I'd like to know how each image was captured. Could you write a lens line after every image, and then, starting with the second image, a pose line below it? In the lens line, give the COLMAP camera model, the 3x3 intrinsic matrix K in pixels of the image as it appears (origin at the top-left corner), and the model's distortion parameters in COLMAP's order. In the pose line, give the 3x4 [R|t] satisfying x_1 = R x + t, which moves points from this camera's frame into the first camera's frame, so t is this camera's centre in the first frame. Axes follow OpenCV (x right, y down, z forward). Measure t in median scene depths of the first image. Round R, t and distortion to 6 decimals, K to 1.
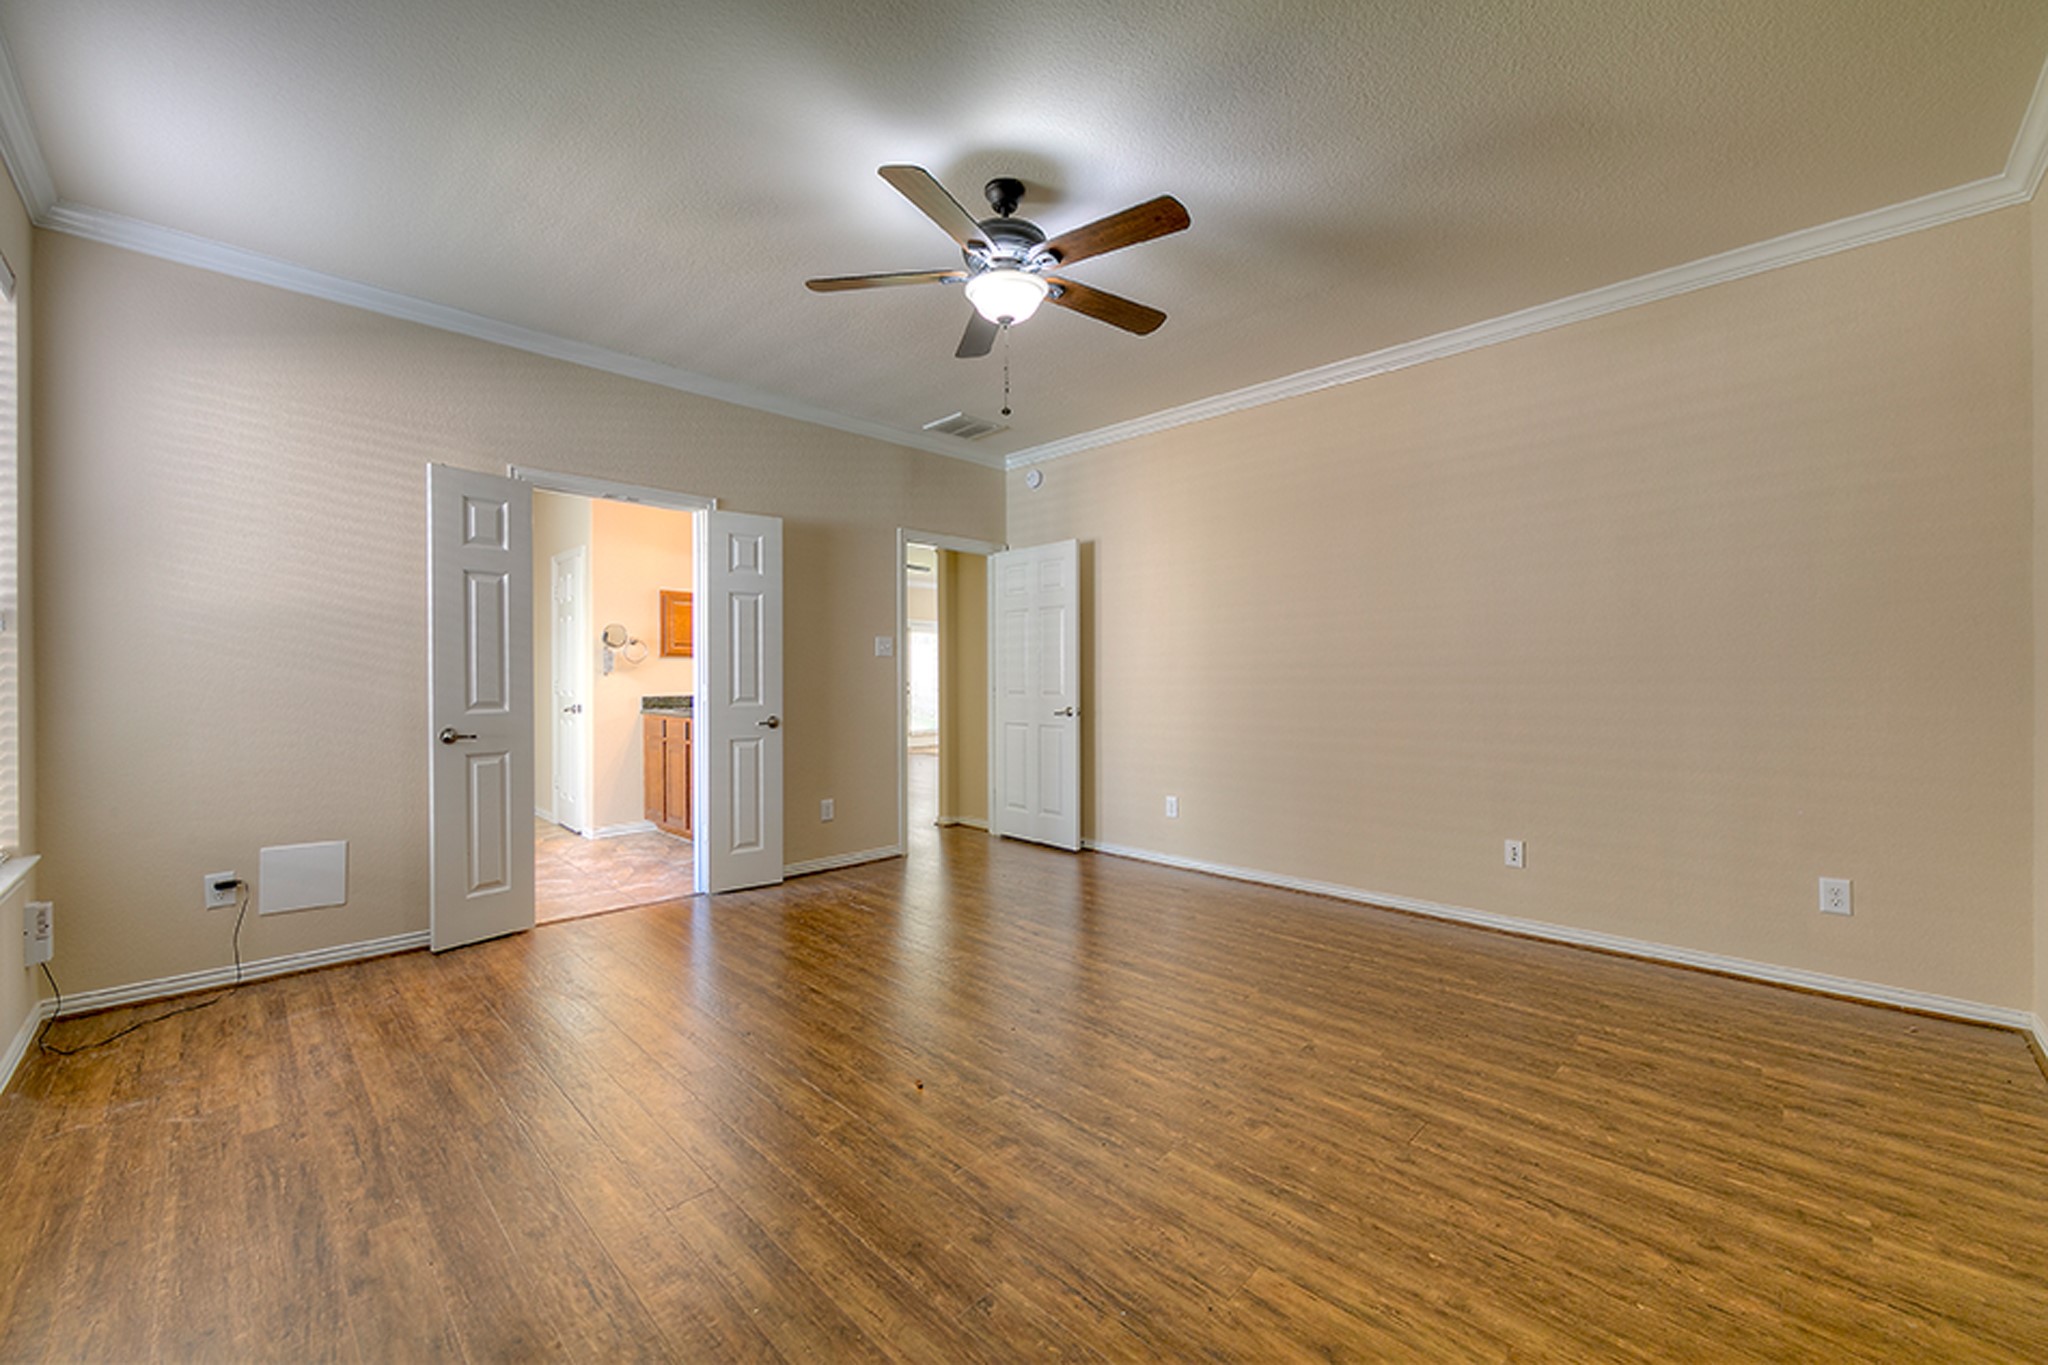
lens RADIAL K [[805.5, 0, 1014.9], [0, 805.5, 683.0], [0, 0, 1]] dist [-0.002568, -0.000257]
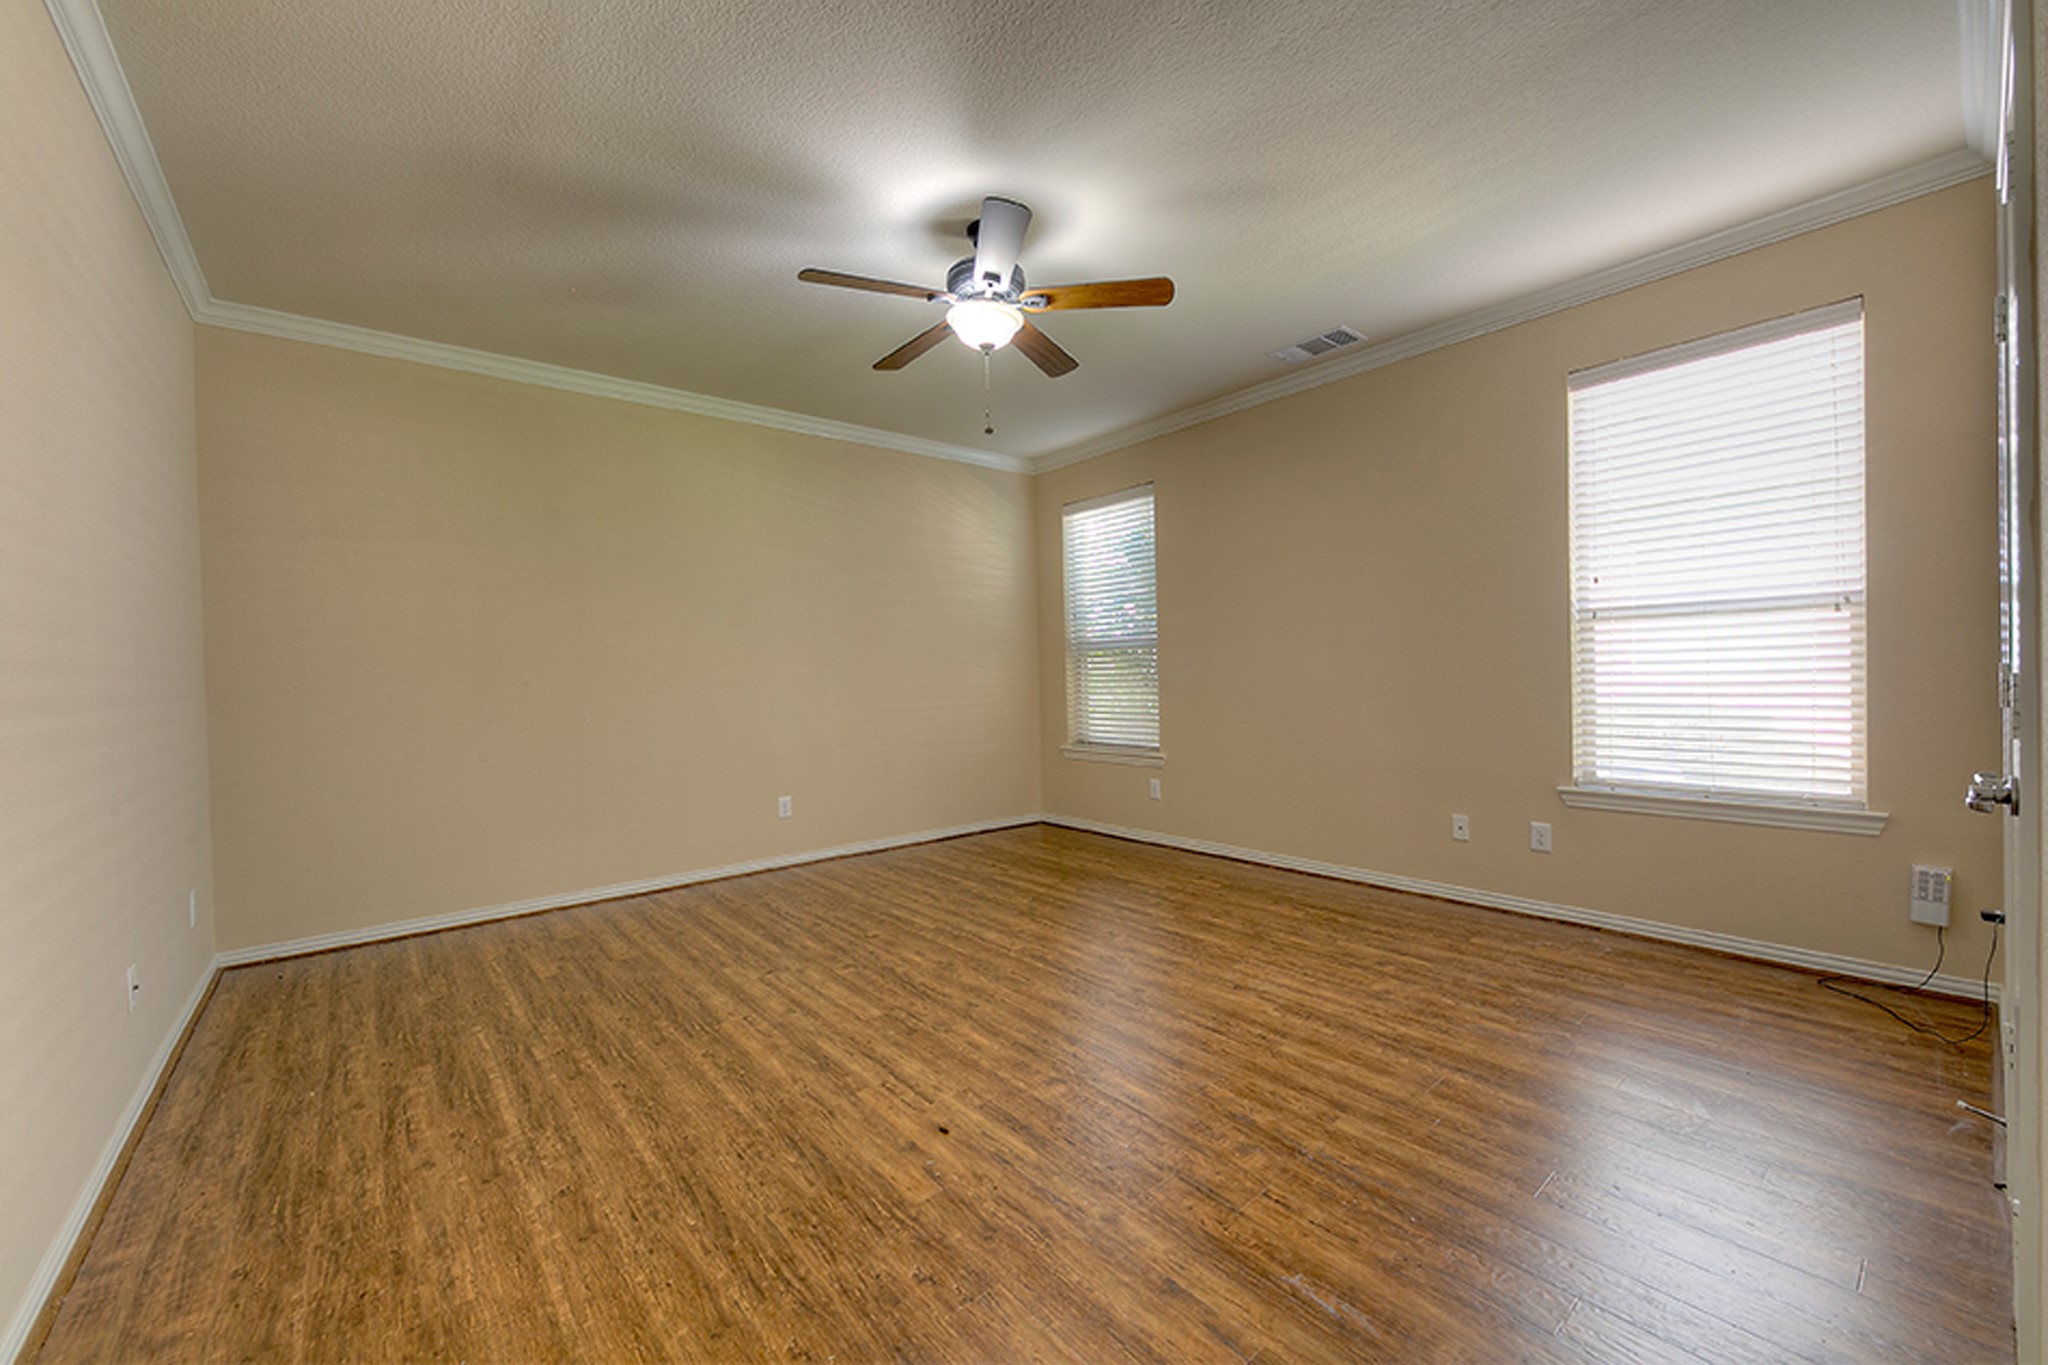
lens RADIAL K [[805.5, 0, 1024.4], [0, 805.5, 675.8], [0, 0, 1]] dist [-0.002568, -0.000257]
pose [[-0.996339, 0.025159, 0.081704, -0.147289], [0.026145, 0.999597, 0.011018, -0.016864], [-0.081394, 0.013114, -0.996596, 2.210690]]
